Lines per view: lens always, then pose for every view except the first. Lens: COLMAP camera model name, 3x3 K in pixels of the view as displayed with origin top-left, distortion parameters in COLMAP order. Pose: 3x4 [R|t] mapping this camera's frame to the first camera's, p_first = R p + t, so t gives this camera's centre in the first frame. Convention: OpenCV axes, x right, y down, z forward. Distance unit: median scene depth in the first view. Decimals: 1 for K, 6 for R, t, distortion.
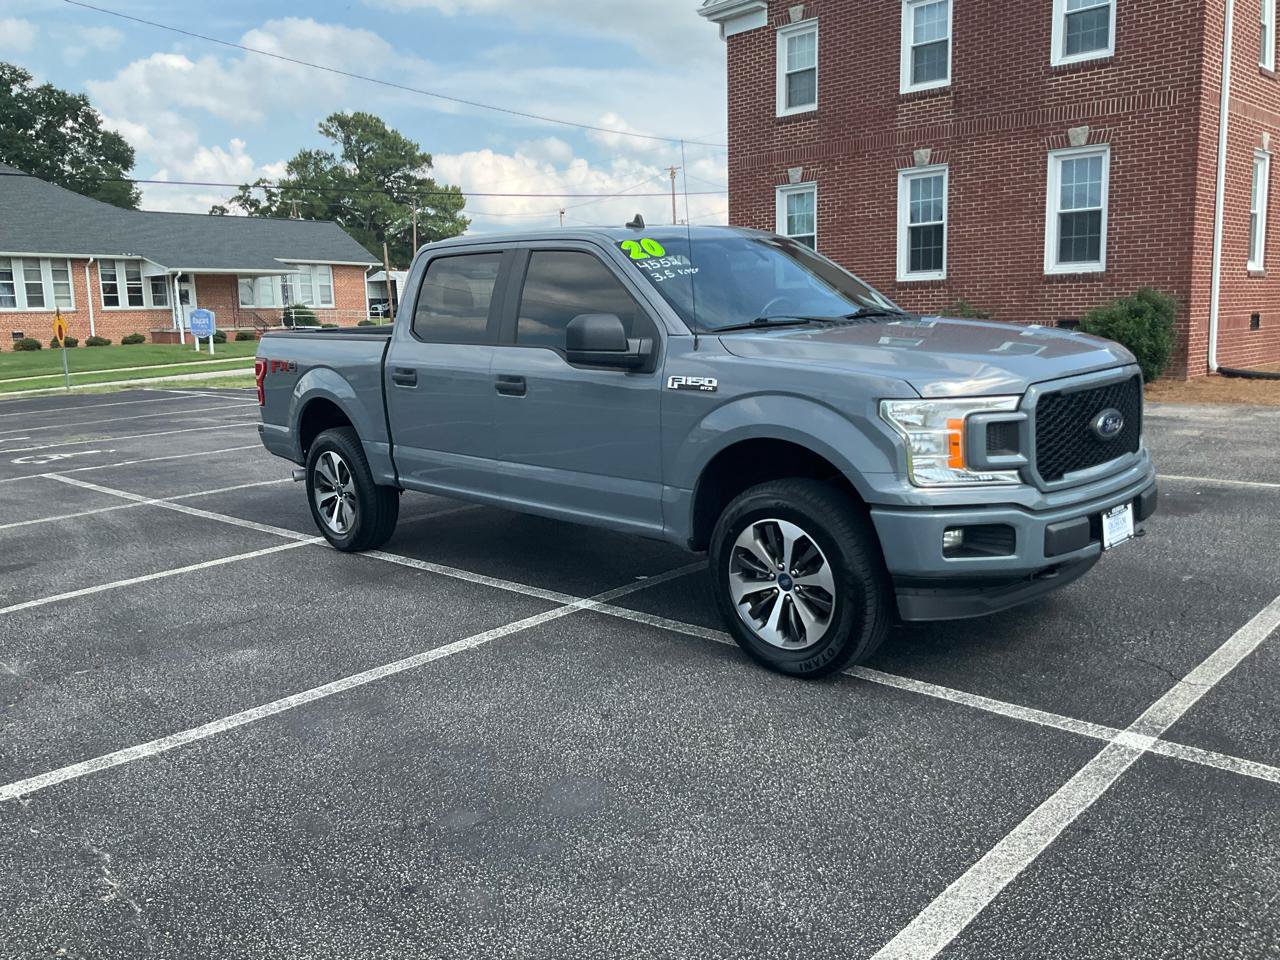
lens RADIAL K [[1044.8, 0, 636.4], [0, 1044.8, 495.8], [0, 0, 1]] dist [0.093232, -0.188180]
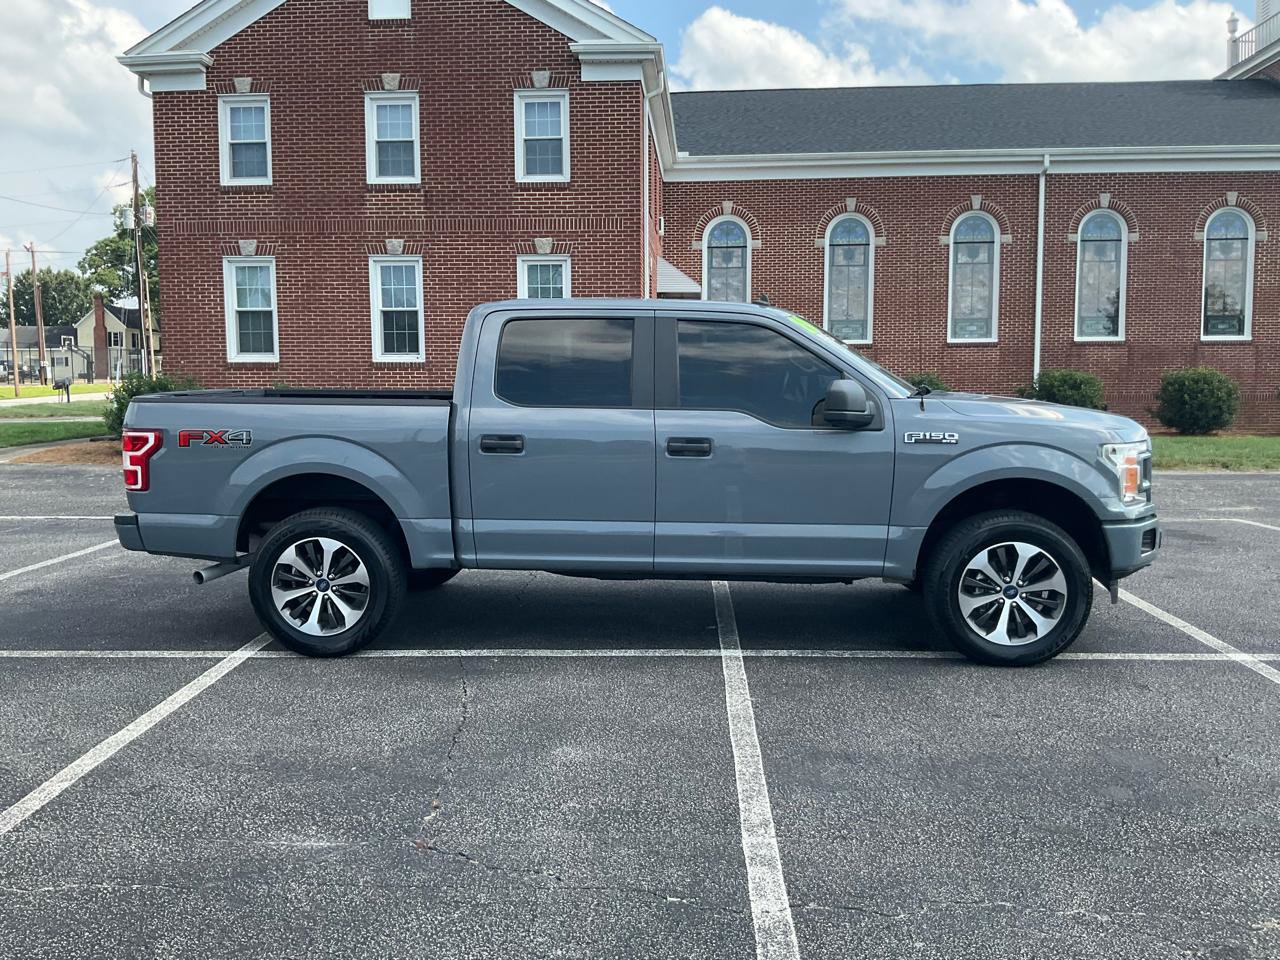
lens RADIAL K [[1044.8, 0, 636.4], [0, 1044.8, 495.8], [0, 0, 1]] dist [0.093232, -0.188180]
pose [[0.749971, -0.045937, 0.659873, -0.619170], [0.098140, 0.994272, -0.042323, -0.014299], [-0.654149, 0.096501, 0.750184, 0.196515]]
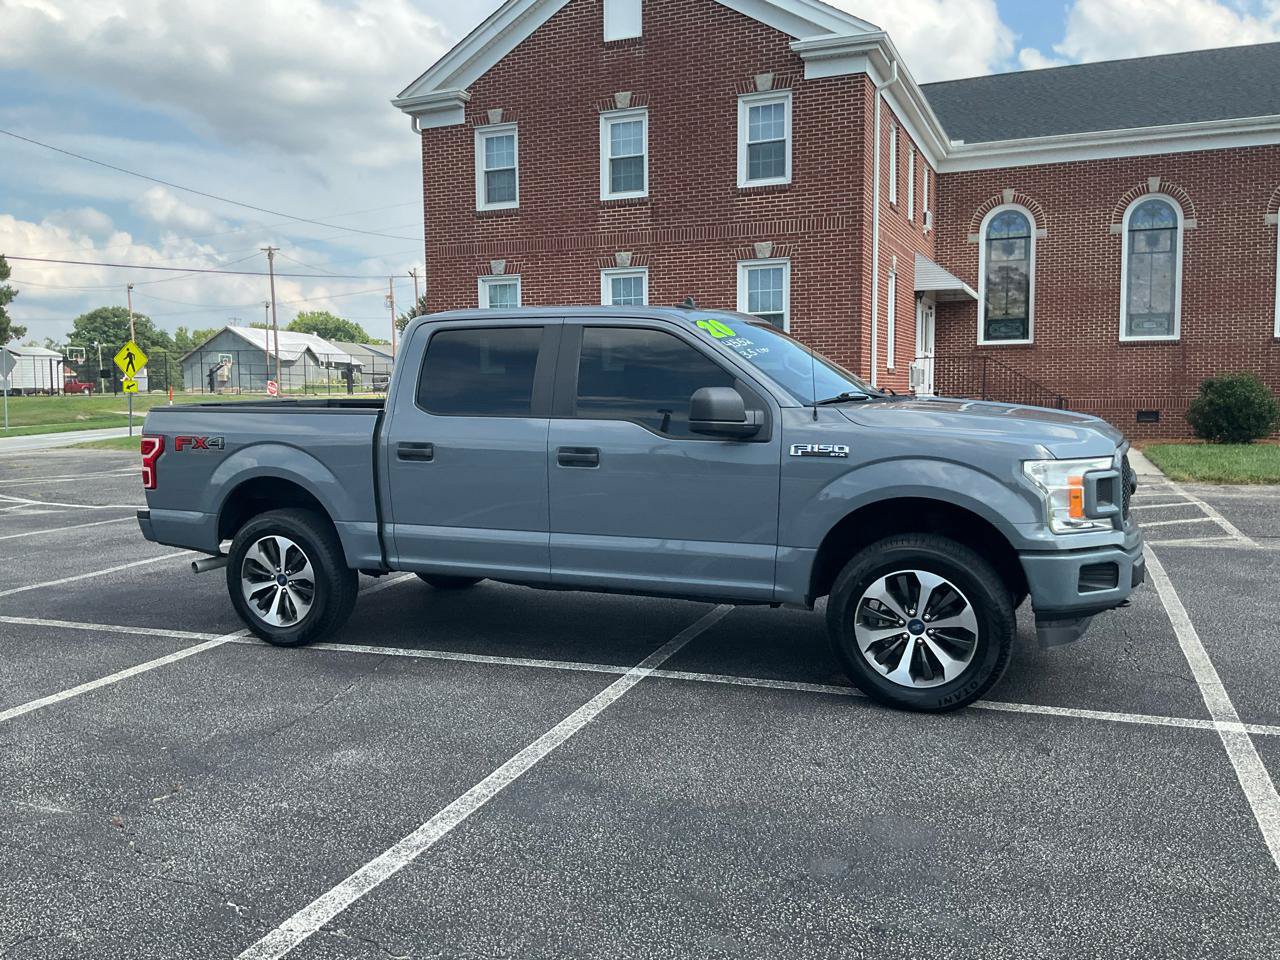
lens RADIAL K [[1044.8, 0, 636.4], [0, 1044.8, 495.8], [0, 0, 1]] dist [0.093232, -0.188180]
pose [[0.924442, -0.021558, 0.380714, -0.331899], [0.053063, 0.995959, -0.072451, 0.005389], [-0.377614, 0.087178, 0.921850, 0.041975]]
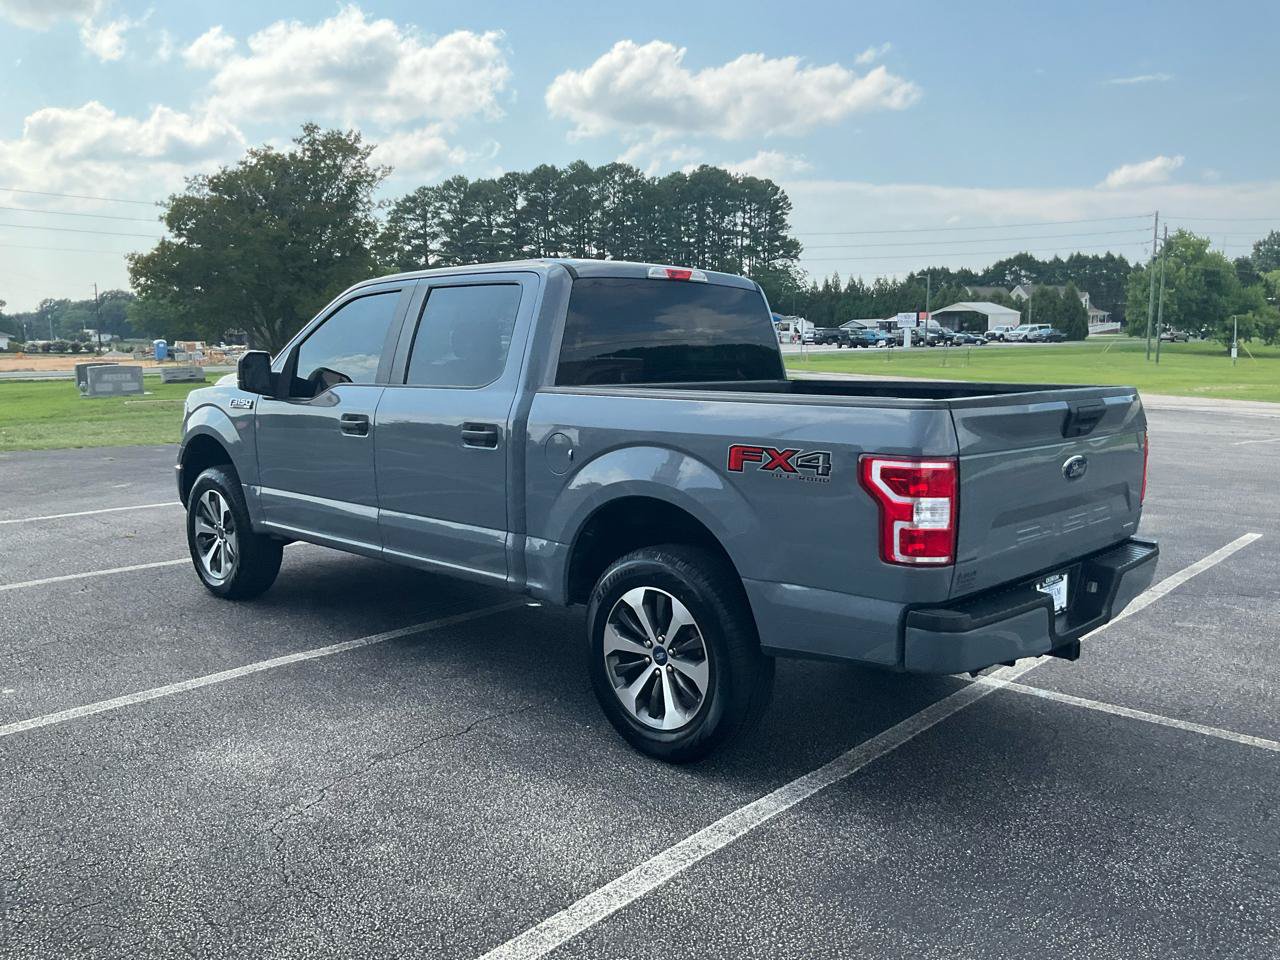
lens RADIAL K [[1041.8, 0, 636.8], [0, 1041.8, 511.1], [0, 0, 1]] dist [0.067685, -0.127538]
pose [[-0.998736, 0.037865, -0.033064, -0.056659], [0.024698, 0.942496, 0.333302, -0.305403], [0.043783, 0.332064, -0.942240, 1.636178]]
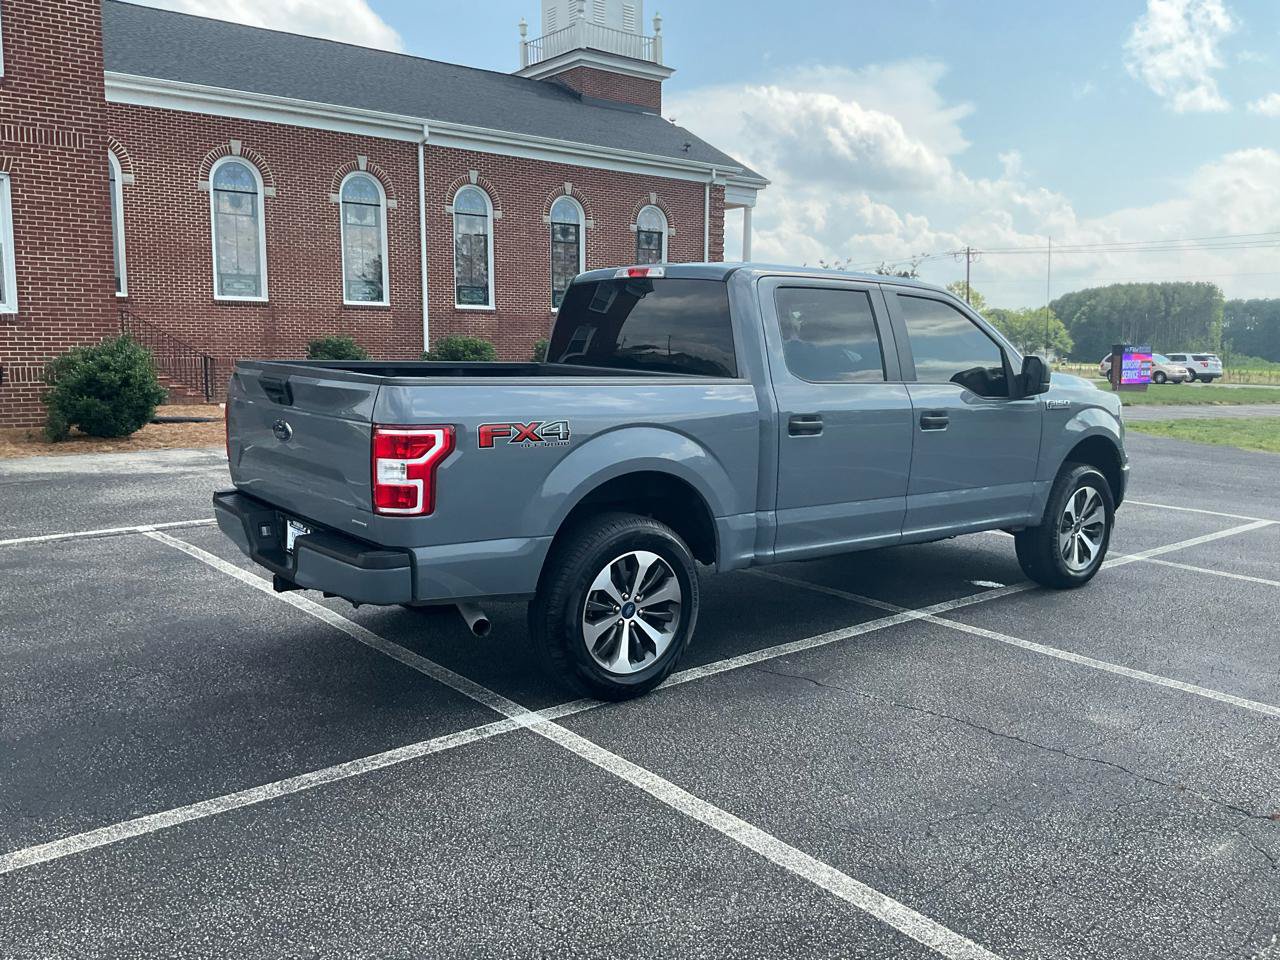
lens RADIAL K [[1048.7, 0, 636.5], [0, 1048.7, 493.8], [0, 0, 1]] dist [0.105868, -0.210281]
pose [[0.110282, -0.110331, 0.987758, -0.897701], [0.160963, 0.982682, 0.091793, -0.132039], [-0.980780, 0.148870, 0.126131, 0.863915]]
